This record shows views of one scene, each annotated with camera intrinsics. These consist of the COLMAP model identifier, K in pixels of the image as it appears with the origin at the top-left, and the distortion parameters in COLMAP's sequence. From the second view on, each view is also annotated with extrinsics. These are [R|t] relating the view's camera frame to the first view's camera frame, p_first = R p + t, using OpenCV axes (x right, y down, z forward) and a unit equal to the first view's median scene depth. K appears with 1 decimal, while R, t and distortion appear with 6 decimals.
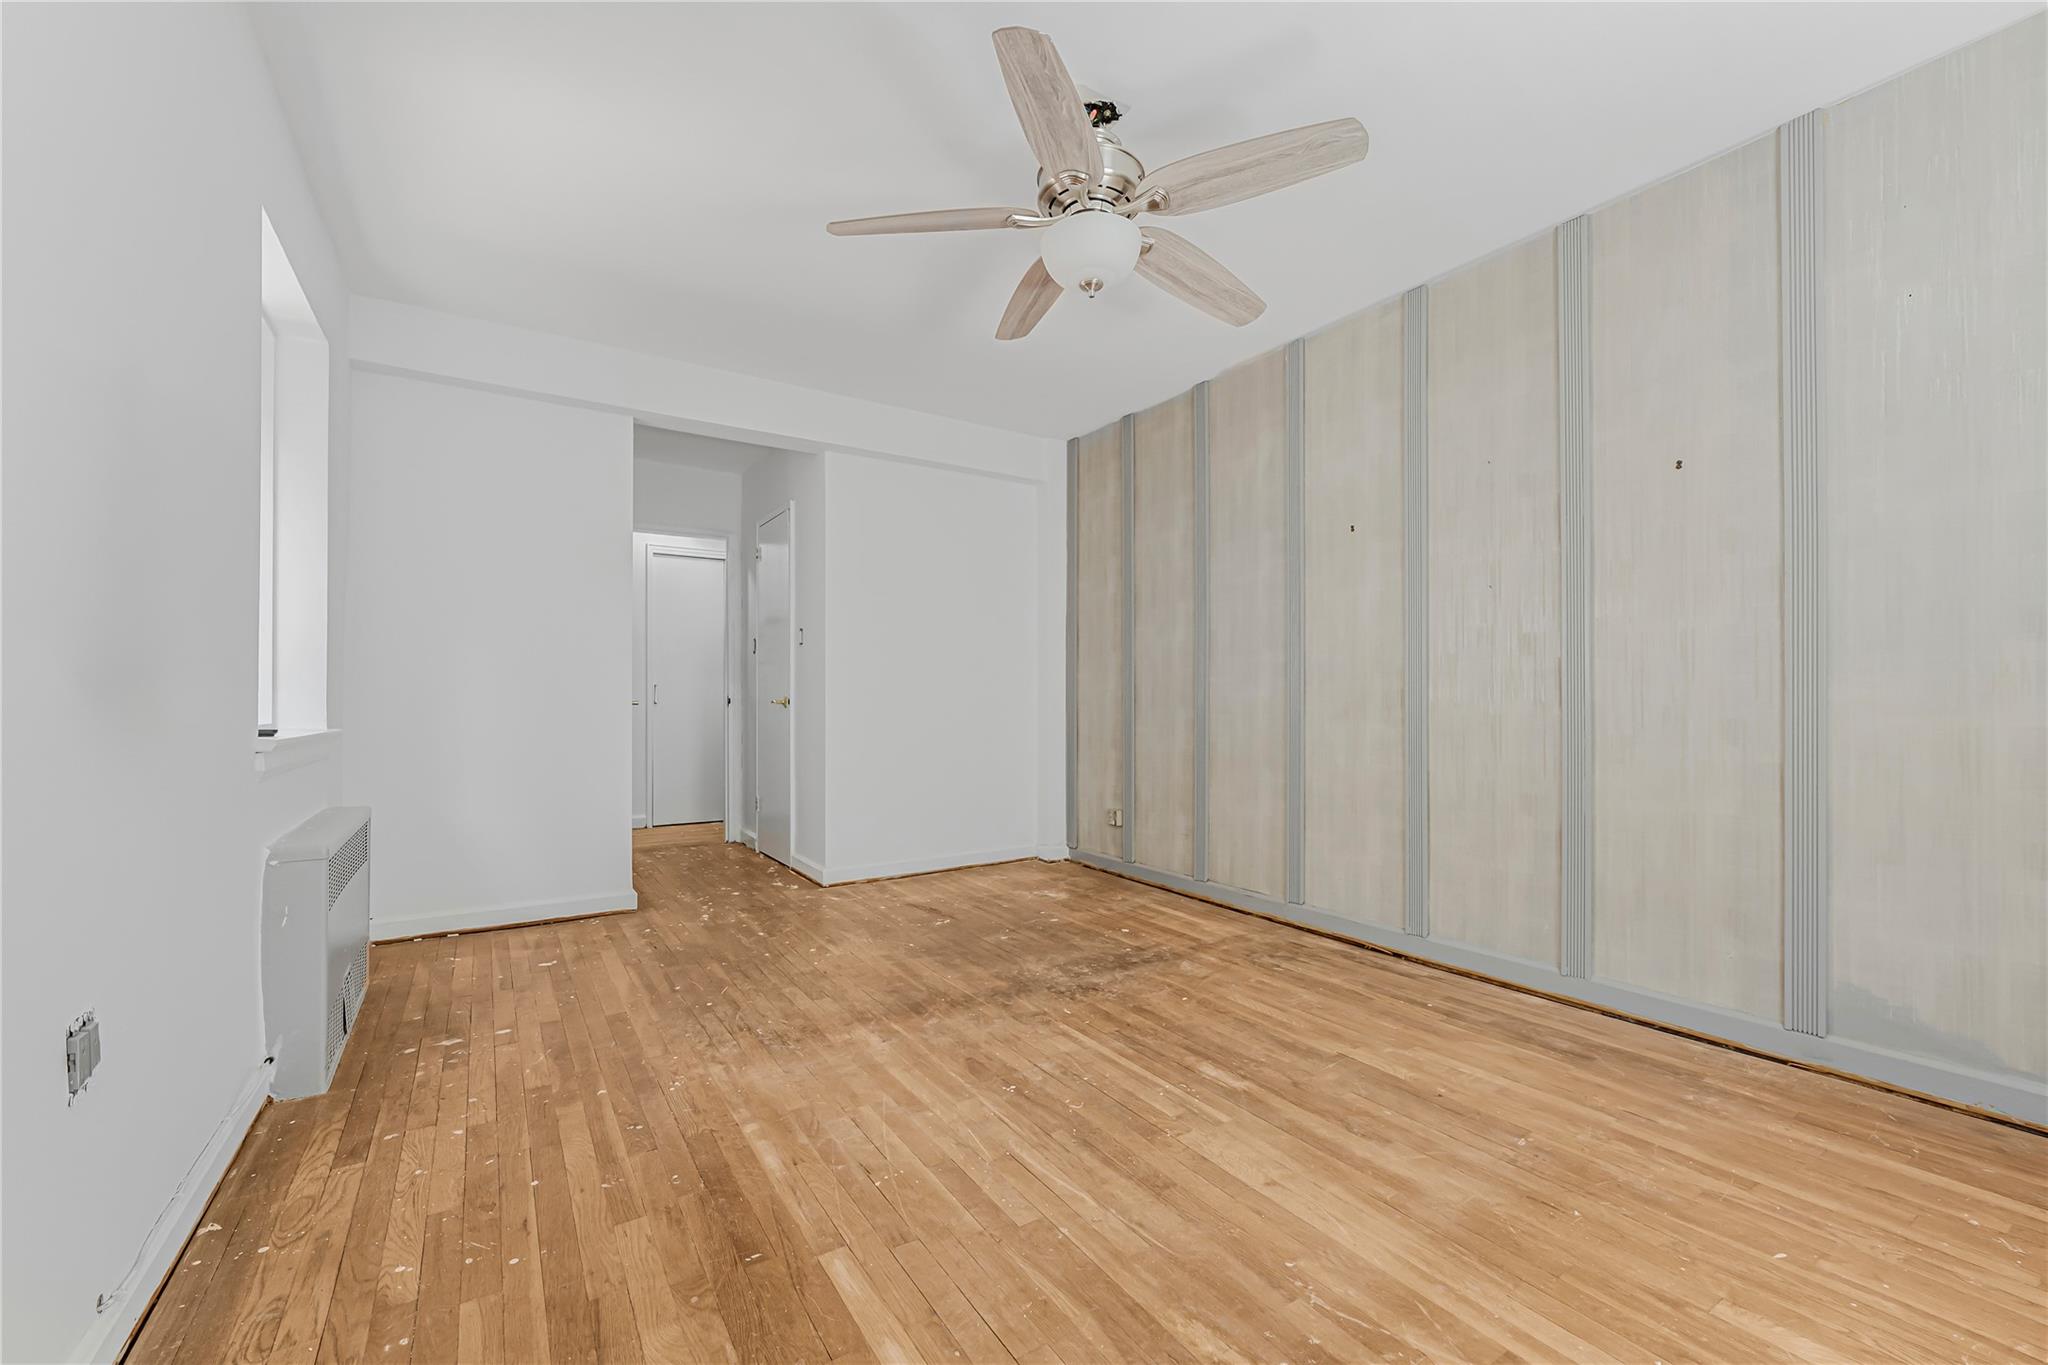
lens RADIAL K [[839.7, 0, 1020.7], [0, 839.7, 692.5], [0, 0, 1]] dist [0.000990, 0.000079]
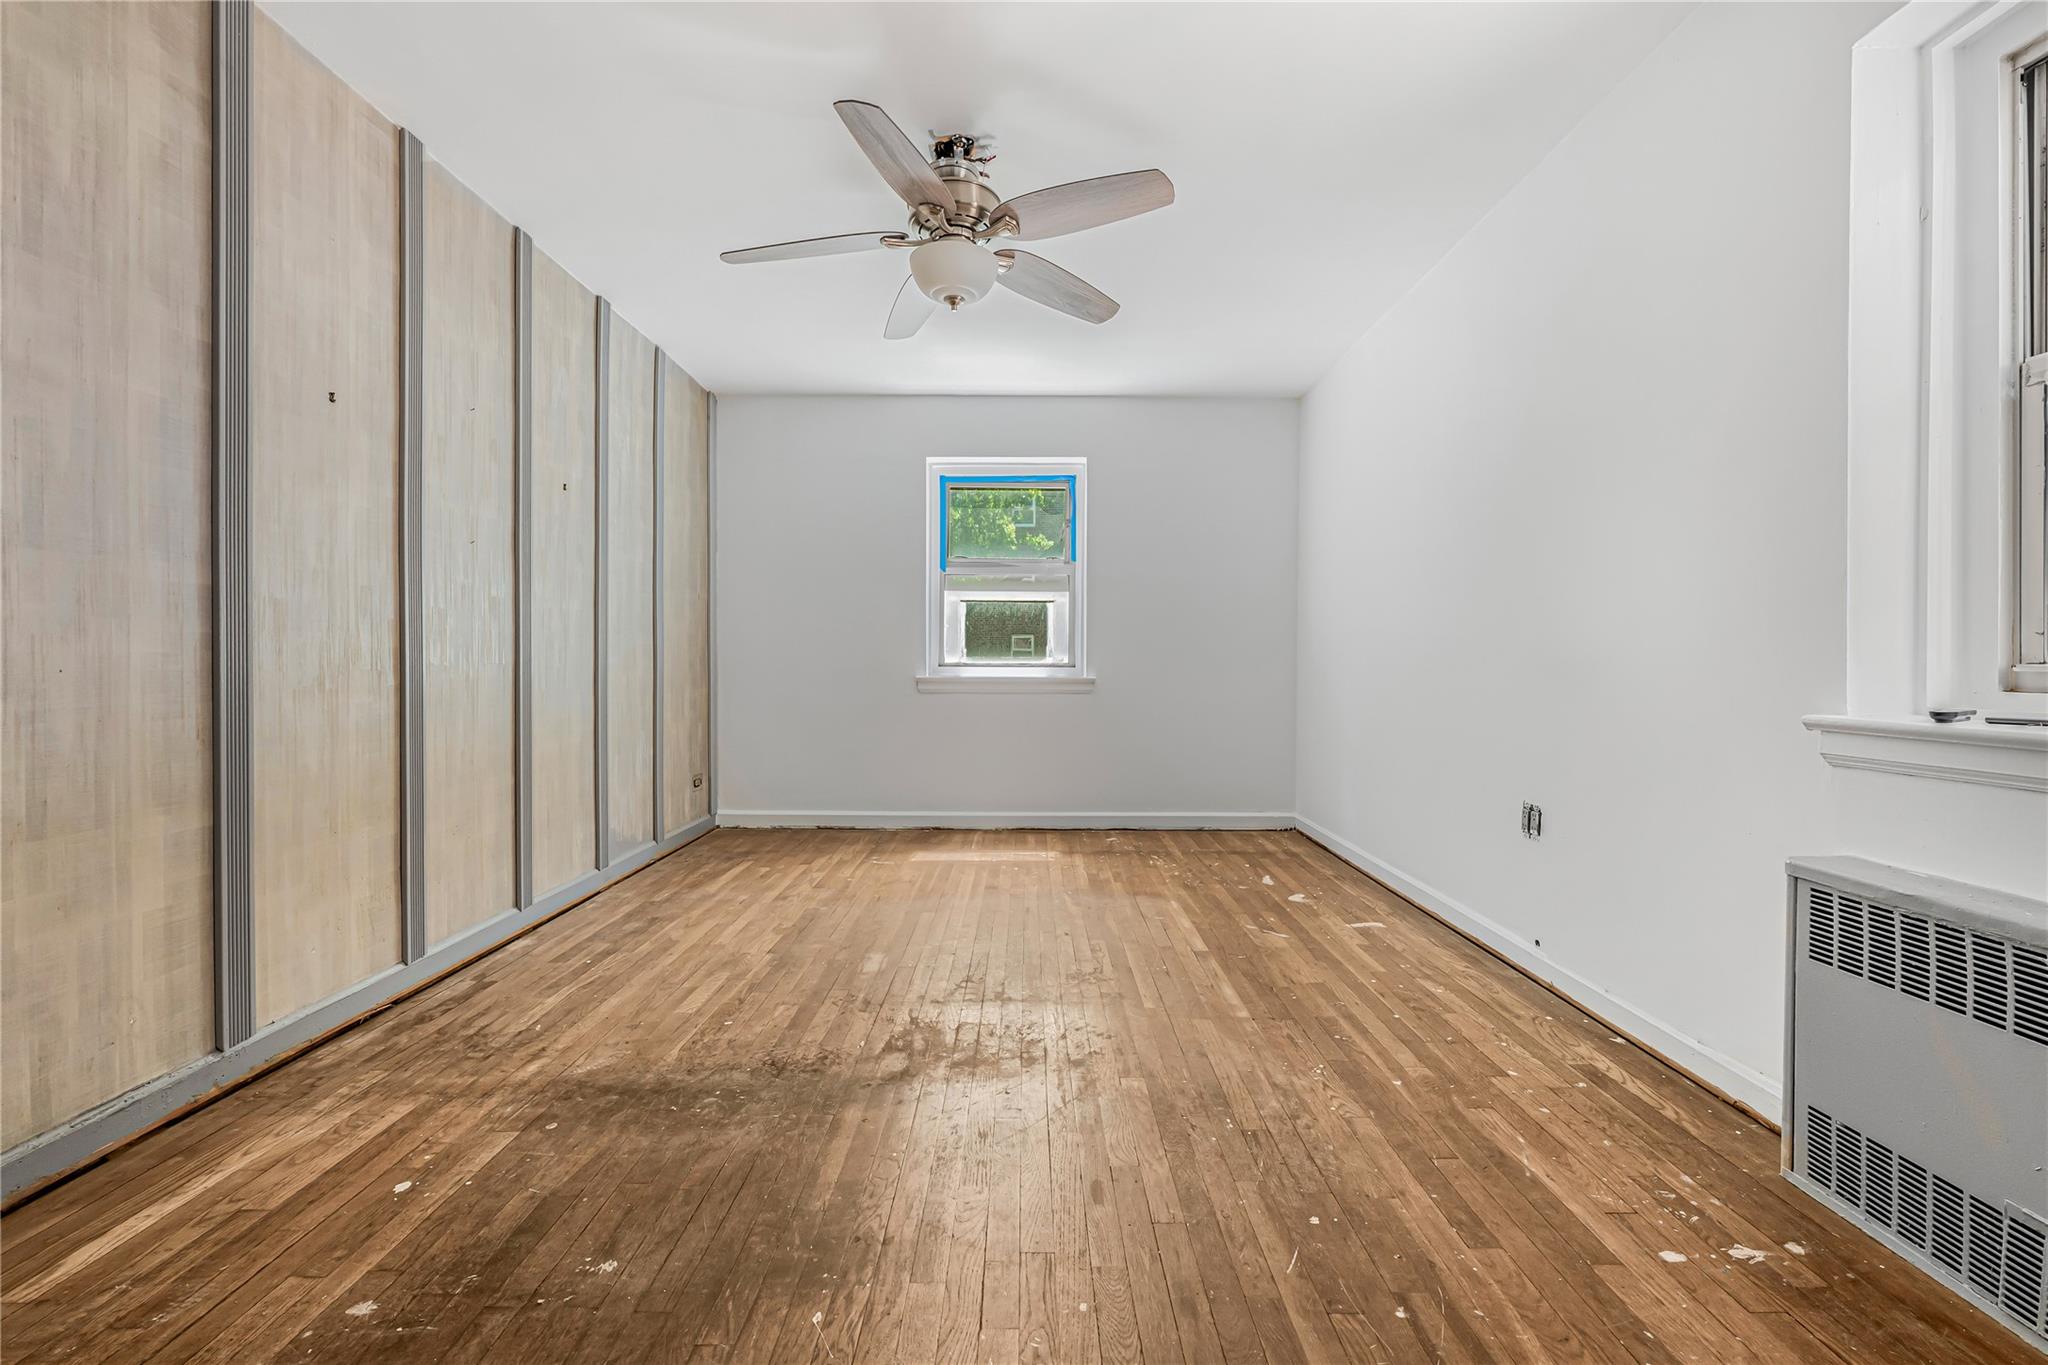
lens RADIAL K [[839.7, 0, 1021.3], [0, 839.7, 671.0], [0, 0, 1]] dist [0.000990, 0.000079]
pose [[-0.840573, -0.007947, 0.541640, -0.533533], [-0.008177, 0.999965, 0.001982, 0.012690], [-0.541637, -0.002763, -0.840608, 1.657435]]
